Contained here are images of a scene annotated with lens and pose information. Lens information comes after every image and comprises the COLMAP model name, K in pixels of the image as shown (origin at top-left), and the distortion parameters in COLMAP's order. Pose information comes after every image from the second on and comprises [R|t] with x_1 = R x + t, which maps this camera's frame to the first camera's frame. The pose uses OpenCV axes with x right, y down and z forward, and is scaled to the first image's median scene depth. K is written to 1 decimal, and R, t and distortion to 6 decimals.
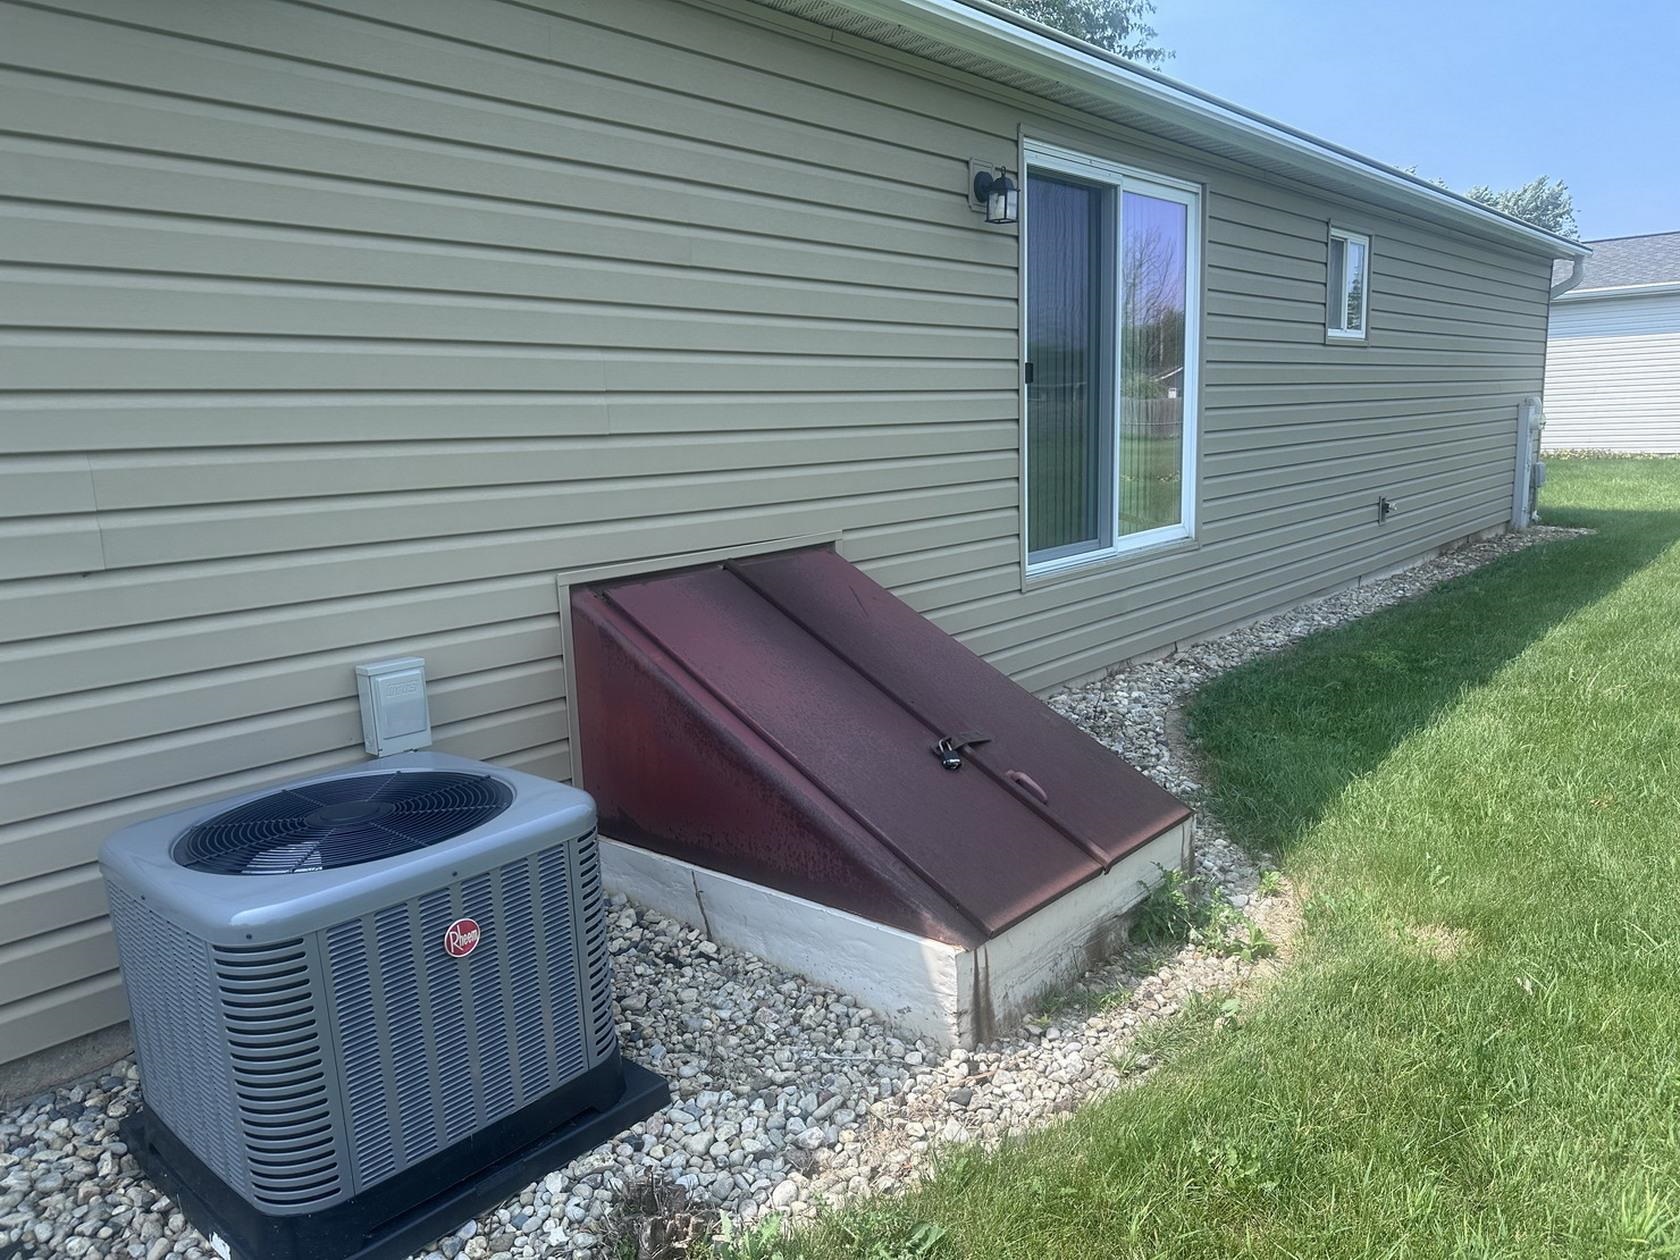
lens RADIAL K [[1194.9, 0, 840.0], [0, 1194.9, 630.0], [0, 0, 1]] dist [0.056868, -0.103810]
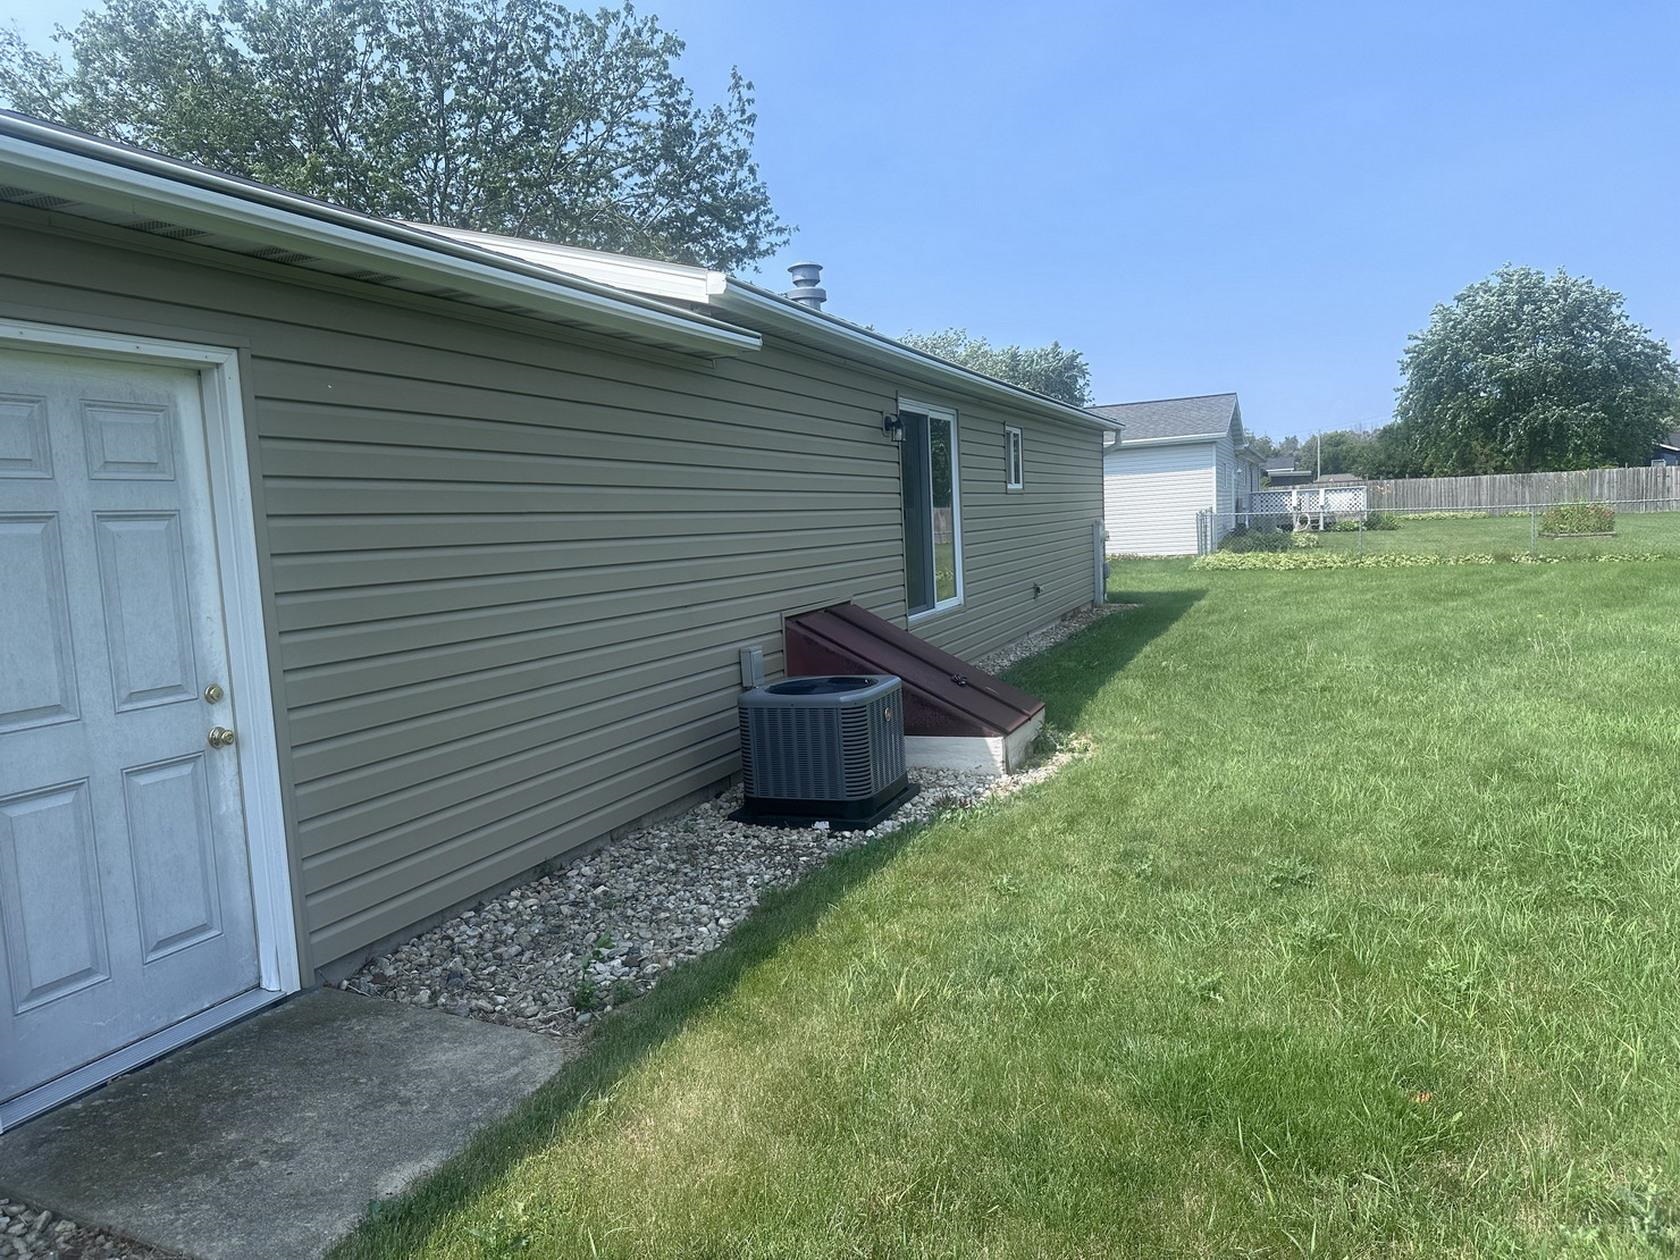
lens RADIAL K [[1166.3, 0, 840.0], [0, 1166.3, 630.0], [0, 0, 1]] dist [-0.000945, -0.000055]
pose [[0.945162, -0.041681, 0.323933, -0.348572], [0.072434, 0.993875, -0.083463, 0.072117], [-0.318470, 0.102350, 0.942391, -0.440107]]
